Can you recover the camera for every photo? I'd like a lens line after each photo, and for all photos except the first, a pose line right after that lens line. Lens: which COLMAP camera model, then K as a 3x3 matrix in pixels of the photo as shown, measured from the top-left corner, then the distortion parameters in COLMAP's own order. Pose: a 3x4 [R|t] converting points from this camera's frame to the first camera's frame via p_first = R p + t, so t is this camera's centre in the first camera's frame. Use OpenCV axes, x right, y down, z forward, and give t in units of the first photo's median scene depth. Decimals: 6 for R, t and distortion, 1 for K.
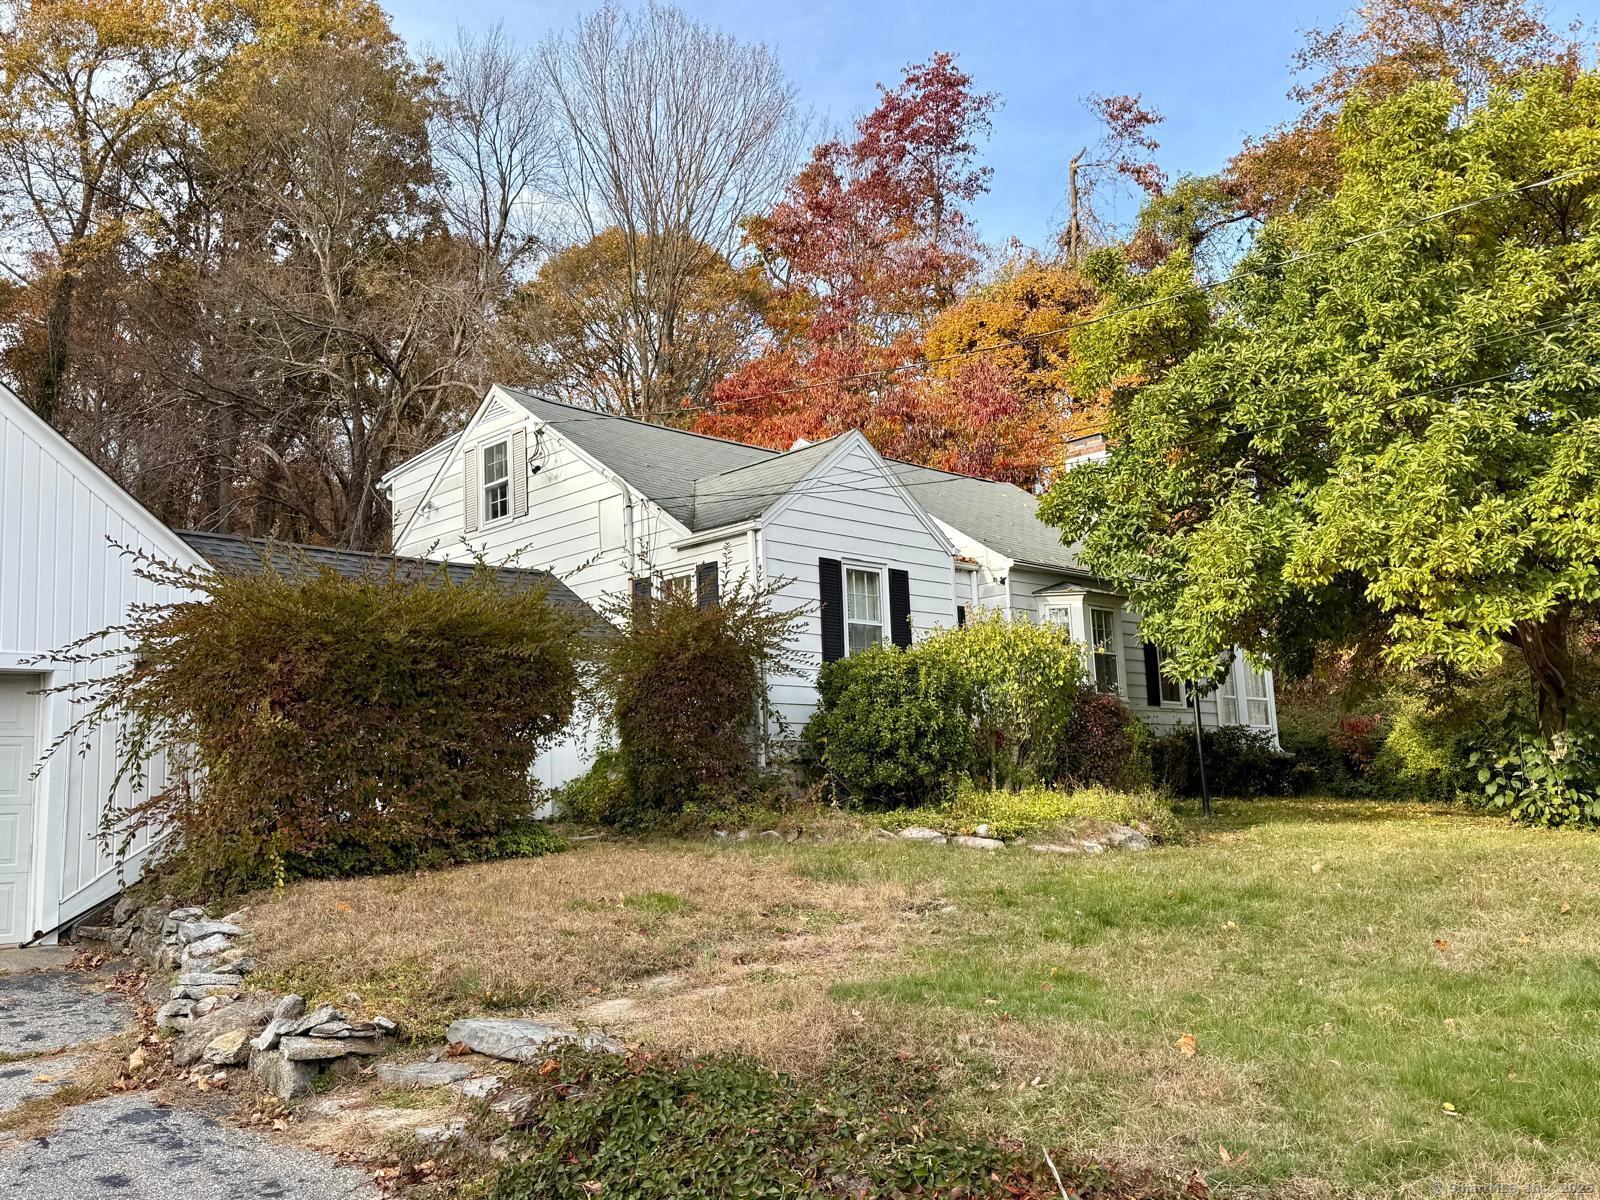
lens RADIAL K [[1385.6, 0, 795.2], [0, 1385.6, 594.6], [0, 0, 1]] dist [0.149026, -0.263529]
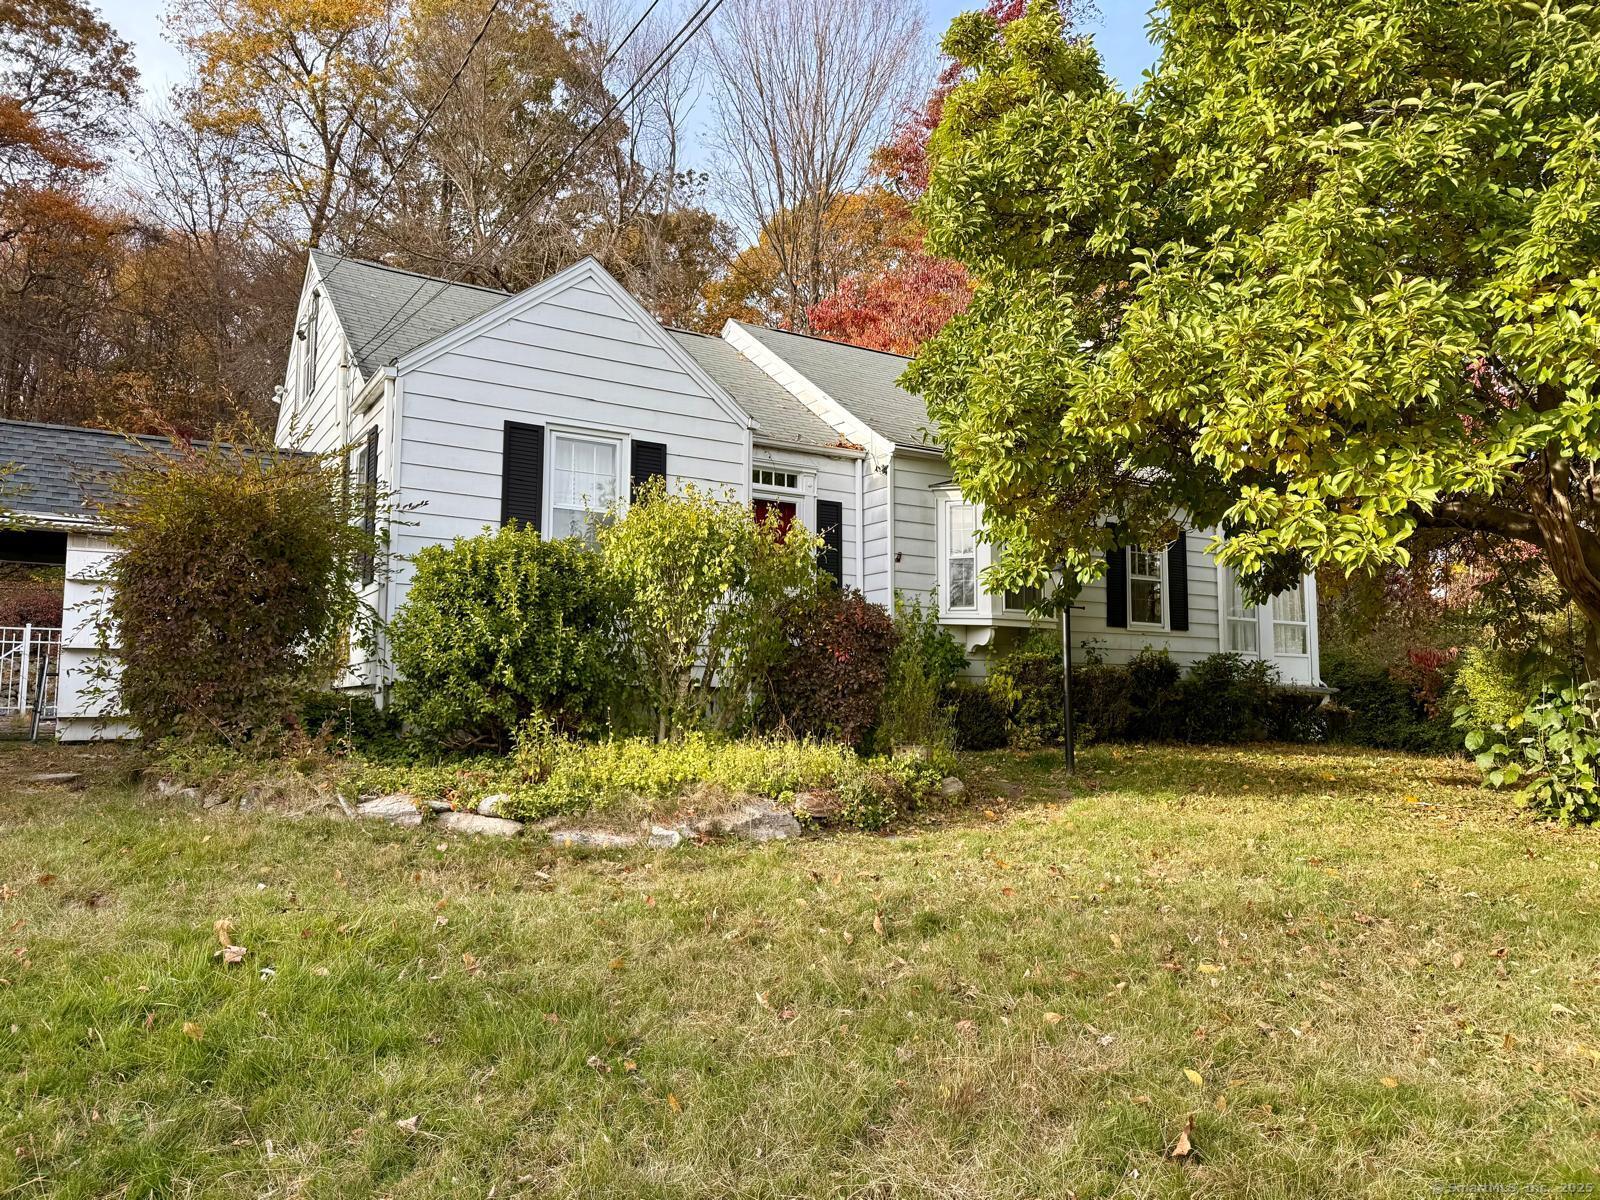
lens RADIAL K [[1119.1, 0, 800.0], [0, 1119.1, 600.0], [0, 0, 1]] dist [0.058015, -0.071564]
pose [[0.969179, 0.022661, -0.245315, 0.331039], [-0.007135, 0.997925, 0.063995, 0.031156], [0.246256, -0.060273, 0.967329, 0.434595]]
